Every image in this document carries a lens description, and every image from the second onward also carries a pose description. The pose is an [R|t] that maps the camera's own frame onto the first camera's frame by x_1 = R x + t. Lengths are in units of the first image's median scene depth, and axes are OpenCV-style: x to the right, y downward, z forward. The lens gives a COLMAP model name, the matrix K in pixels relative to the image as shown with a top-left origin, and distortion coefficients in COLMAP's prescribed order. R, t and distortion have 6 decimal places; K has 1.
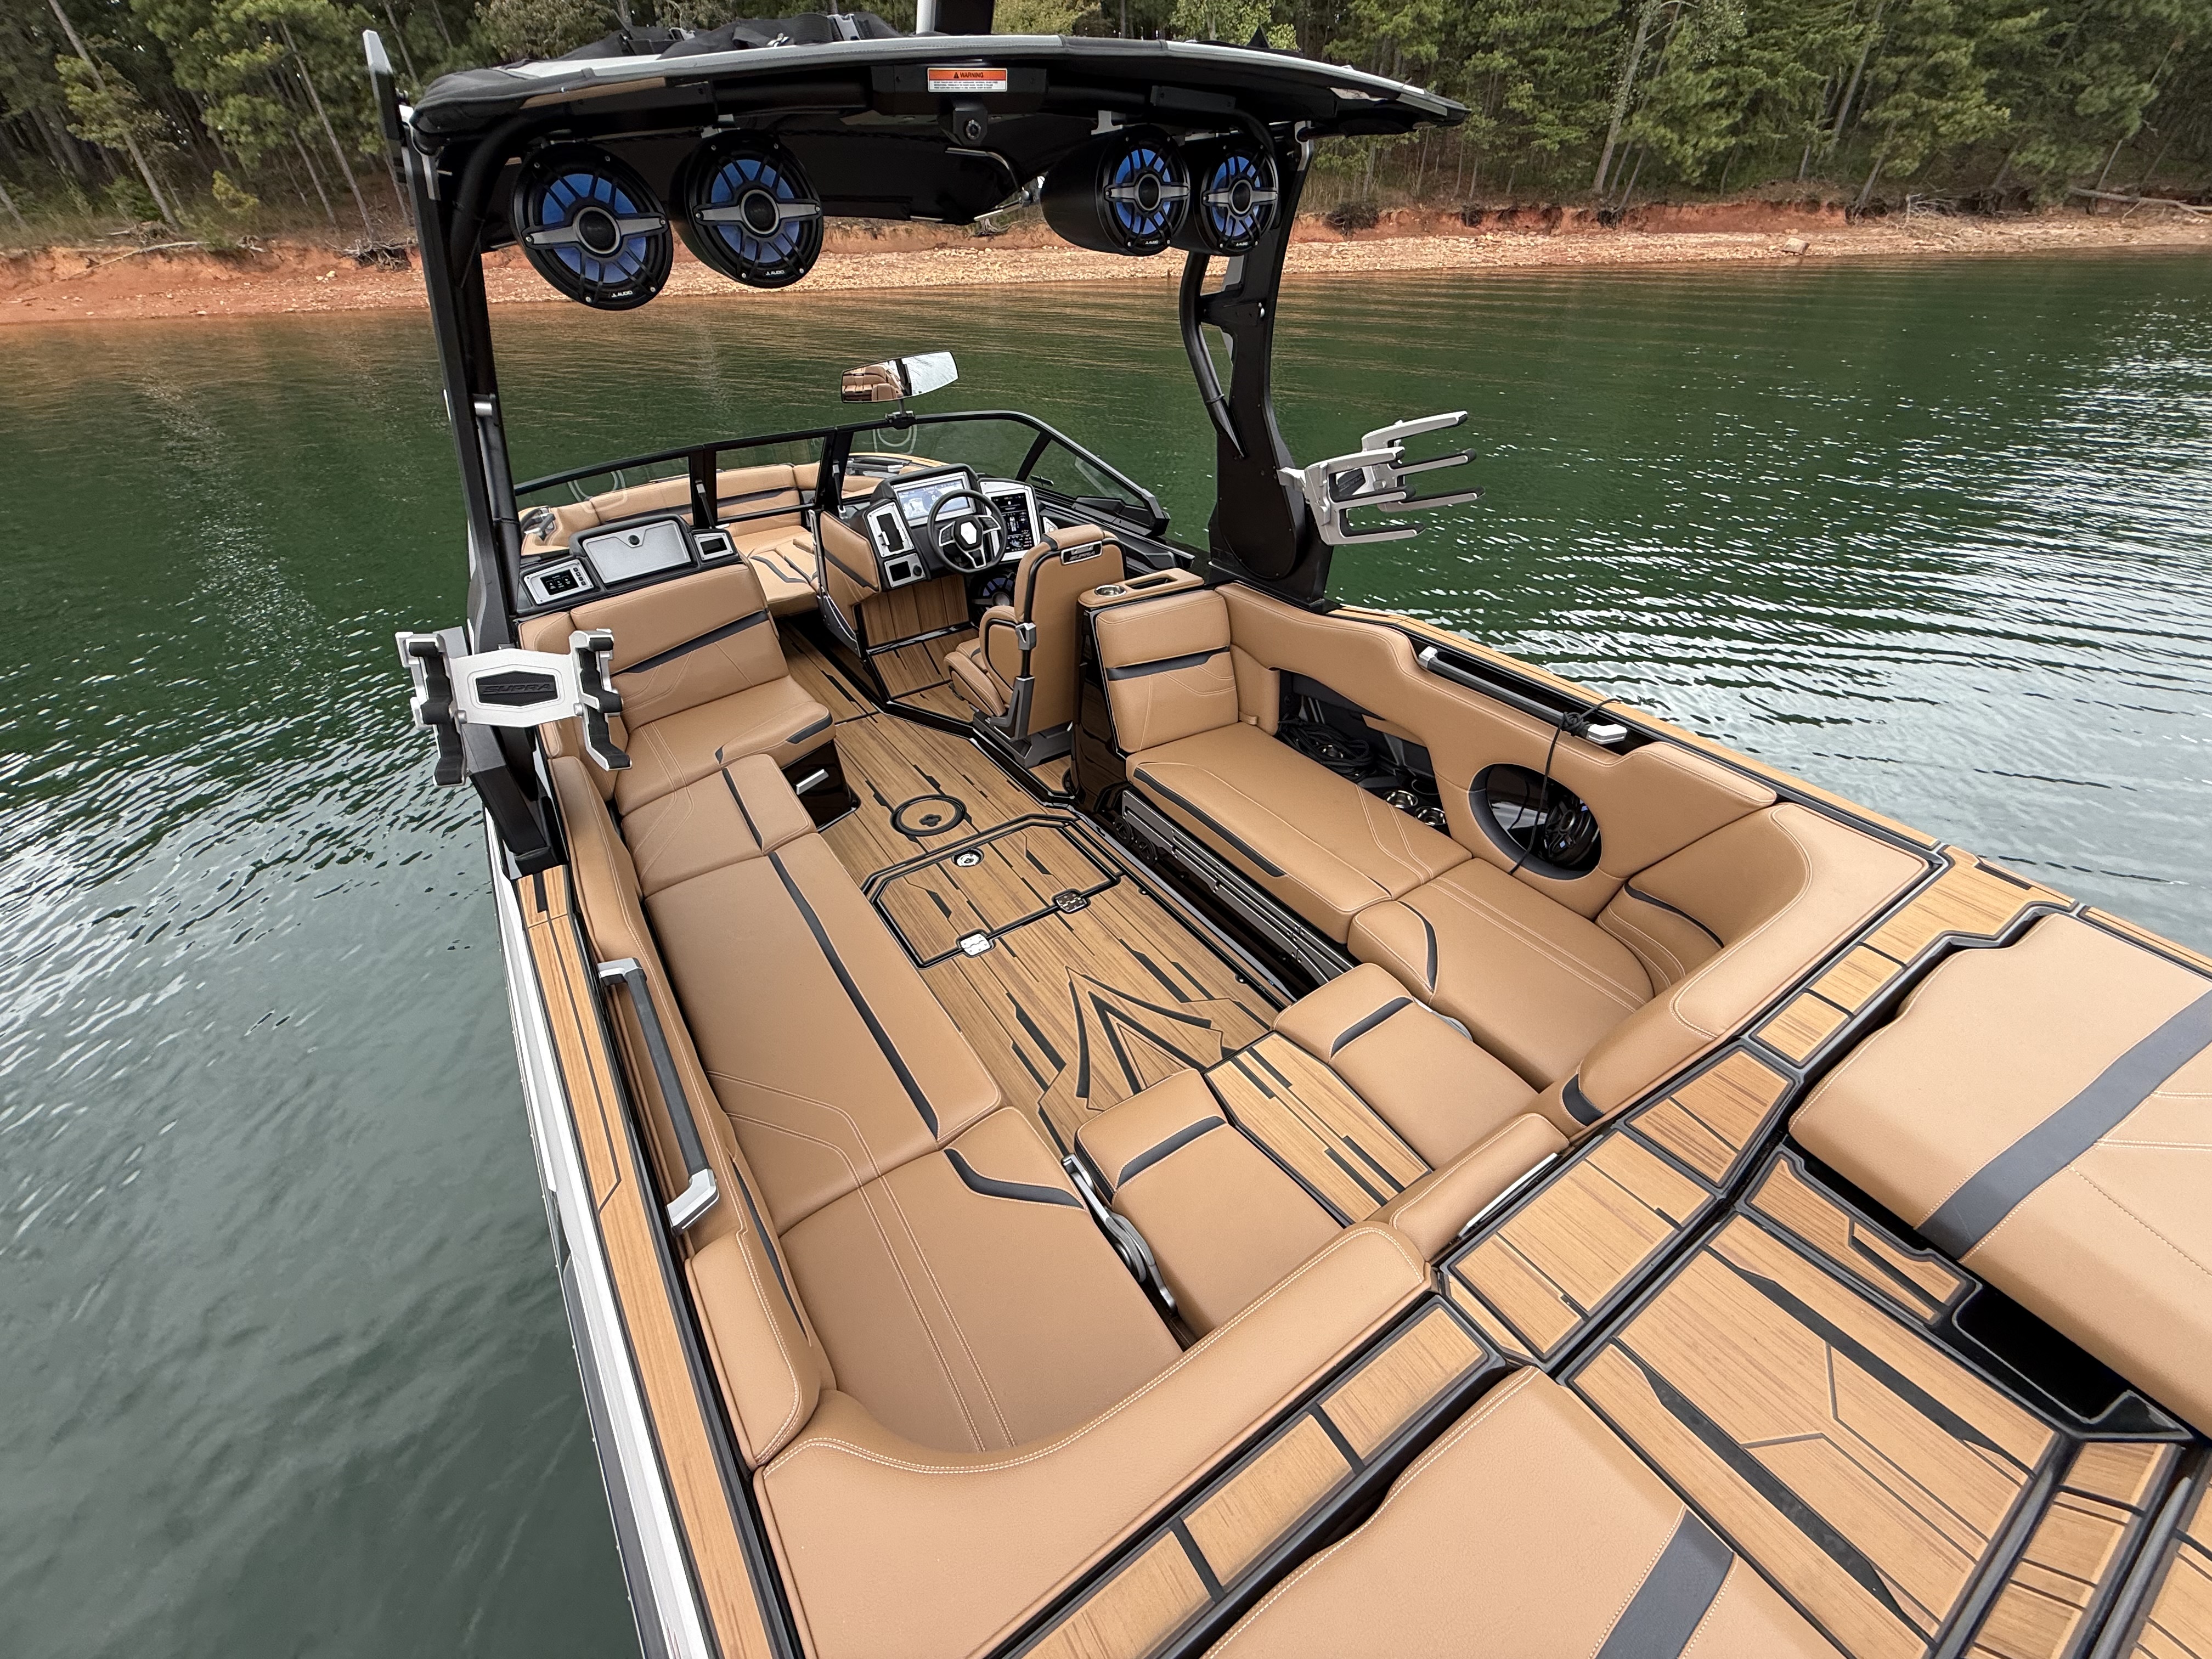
lens RADIAL K [[886.5, 0, 1103.0], [0, 886.5, 832.4], [0, 0, 1]] dist [-0.000056, -0.000010]
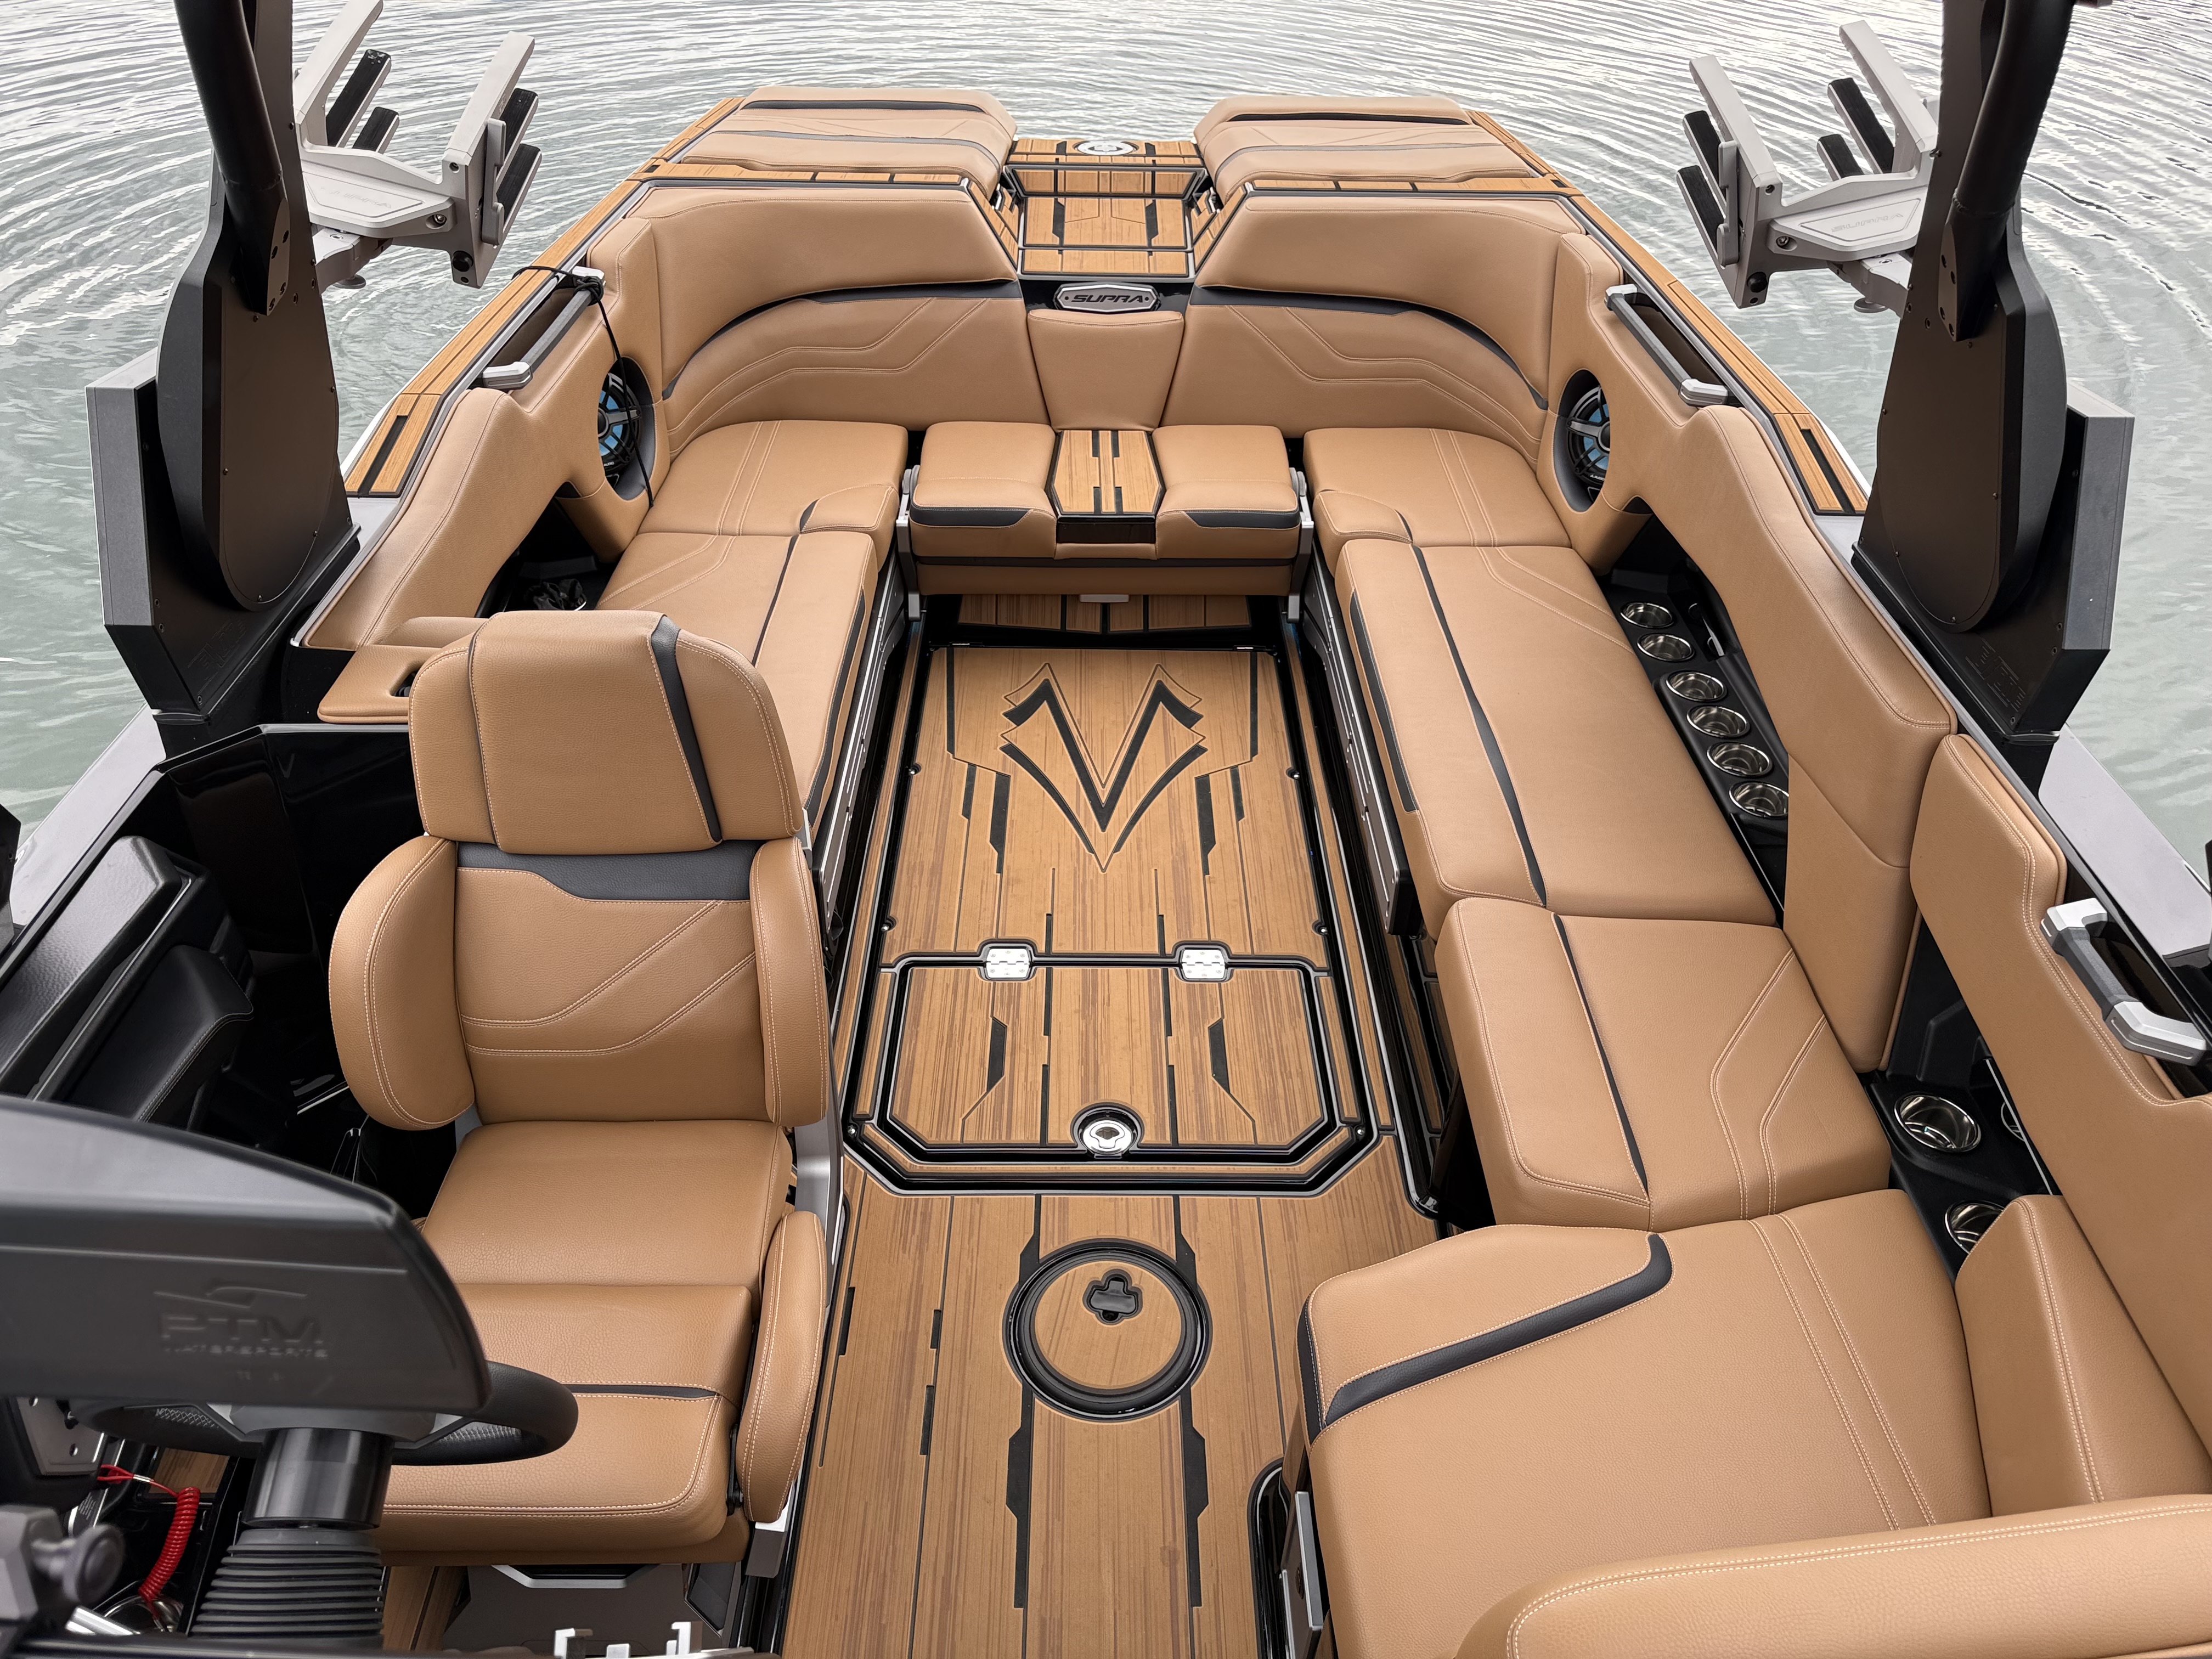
lens RADIAL K [[1541.8, 0, 1099.4], [0, 1541.8, 850.2], [0, 0, 1]] dist [0.043941, -0.035526]
pose [[-0.837528, -0.310650, 0.449492, -0.467219], [0.337190, 0.353466, 0.872562, -0.721230], [-0.429942, 0.882360, -0.191289, 1.055252]]
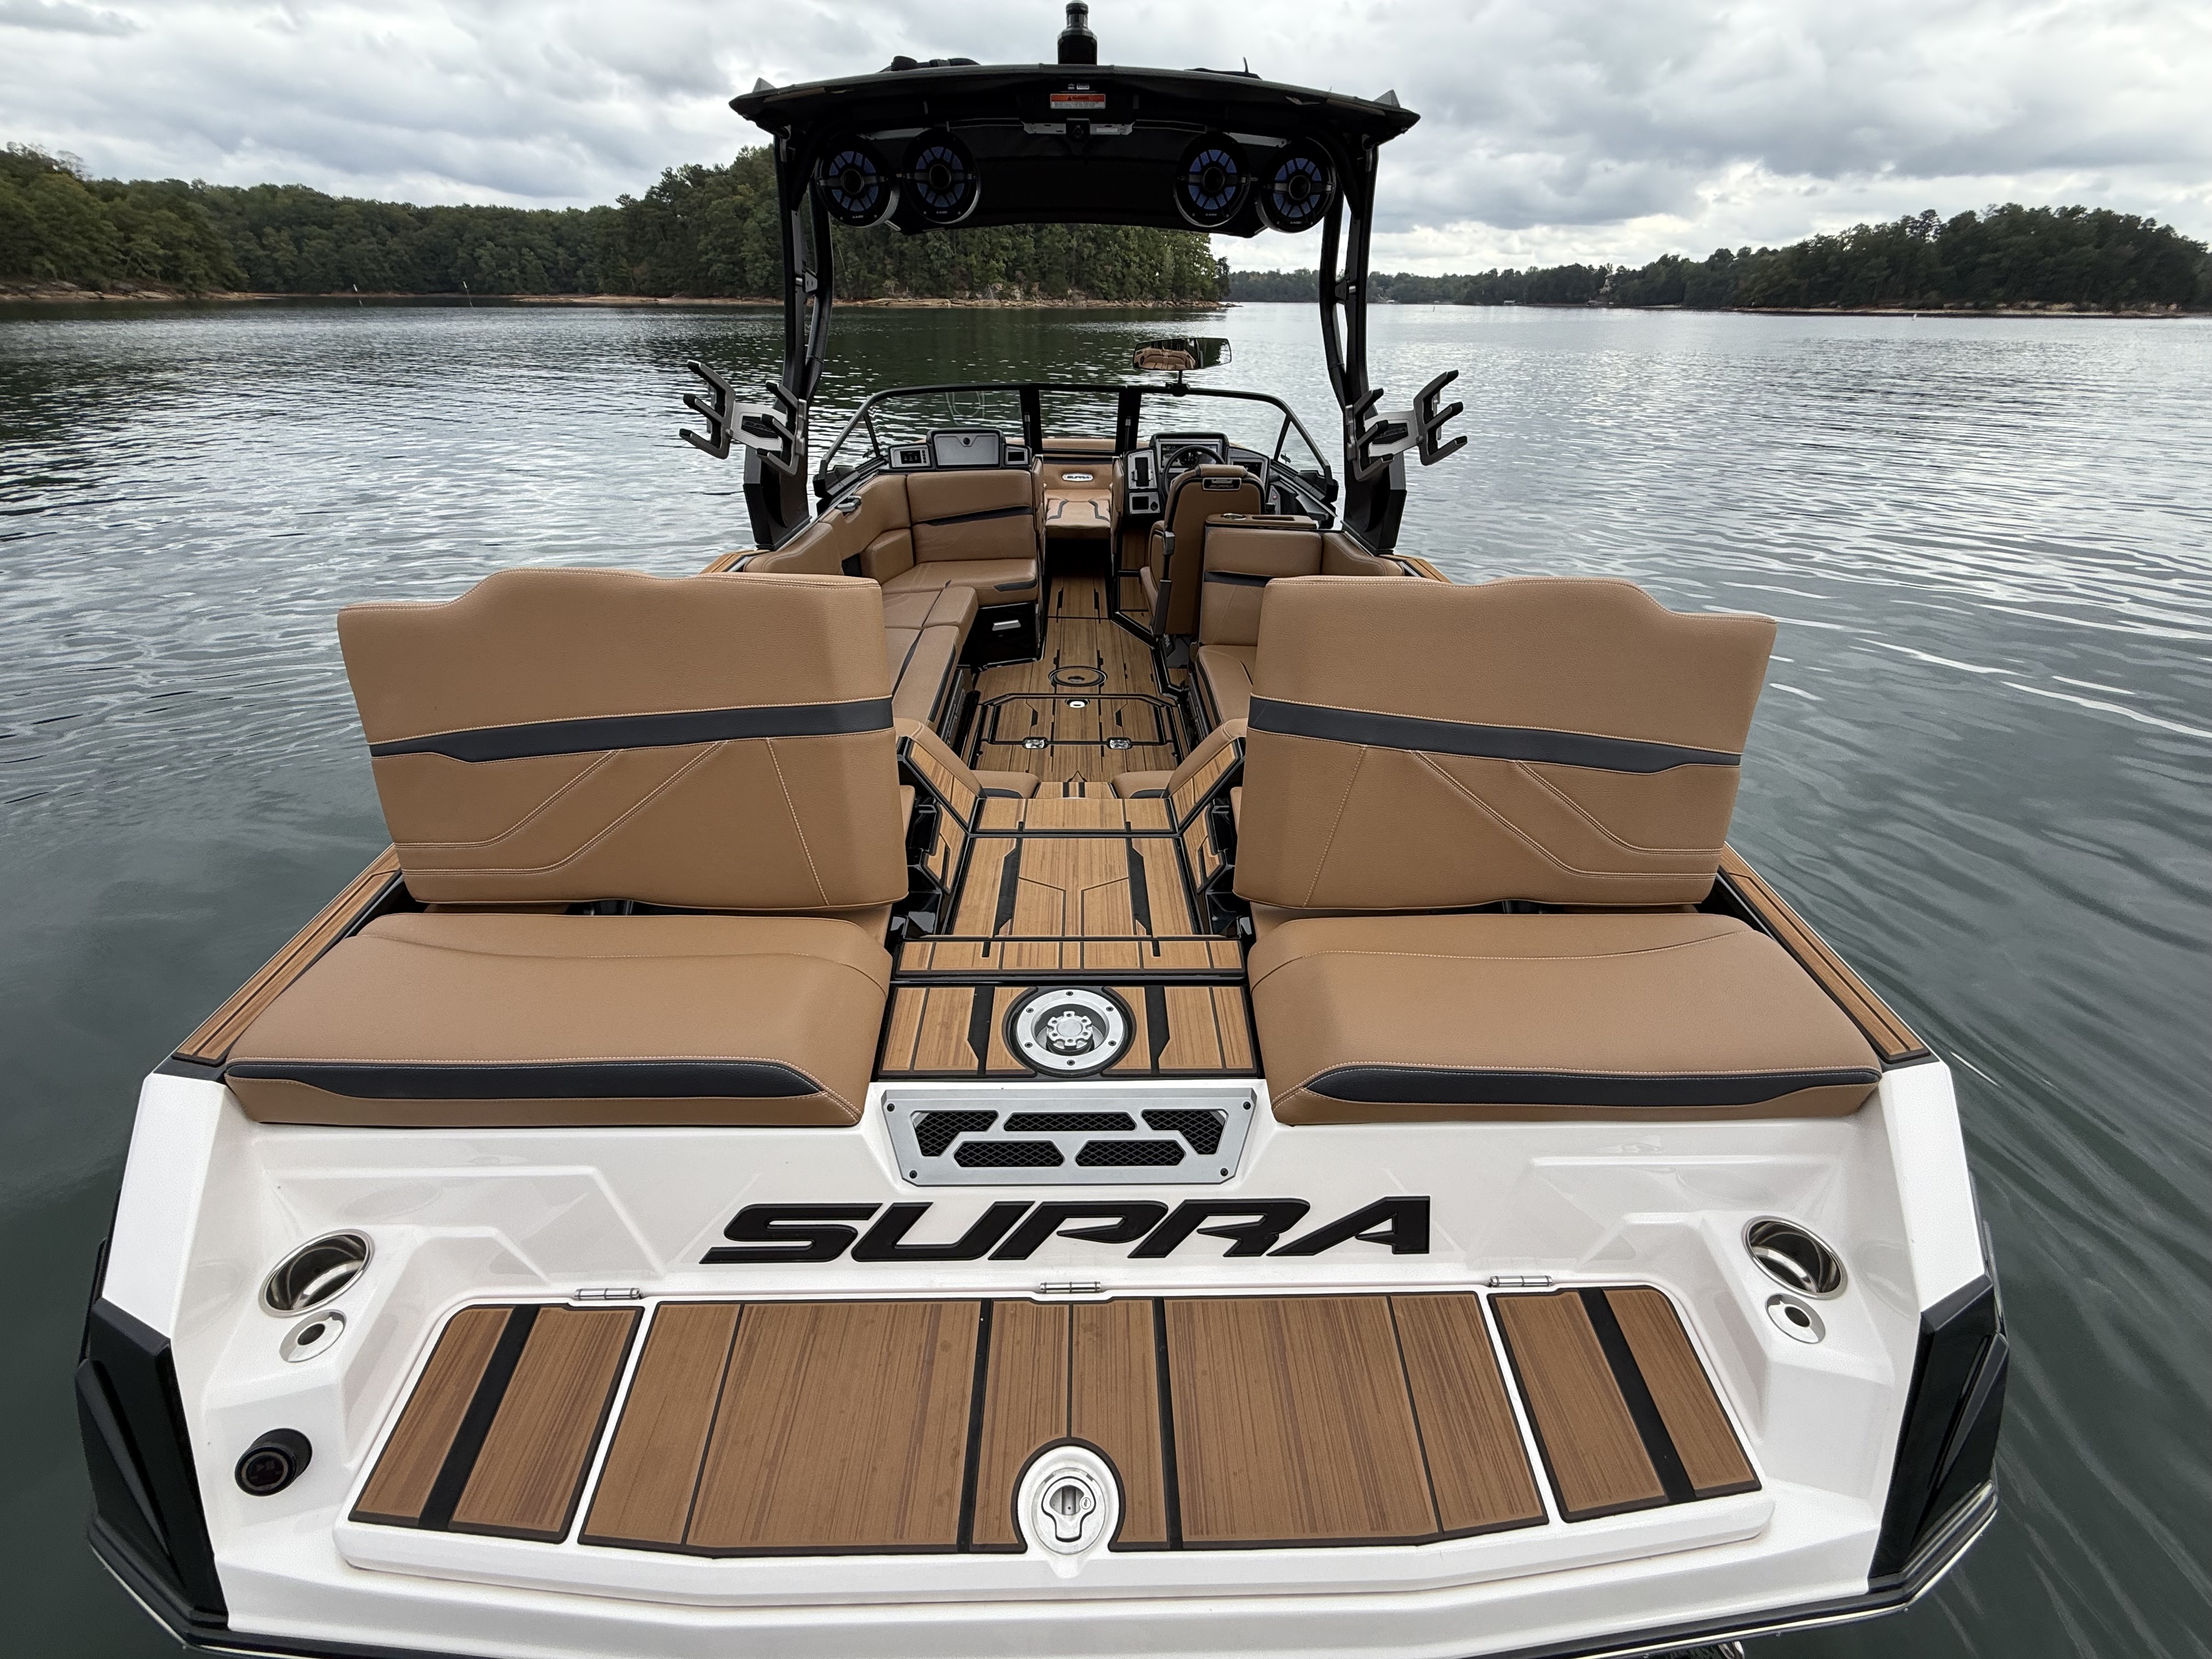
lens RADIAL K [[886.5, 0, 1100.5], [0, 886.5, 827.8], [0, 0, 1]] dist [-0.000056, -0.000010]
pose [[0.846667, 0.315855, -0.428241, 0.499677], [-0.345620, 0.938334, 0.008760, 0.181934], [0.404599, 0.140592, 0.903622, -0.128010]]
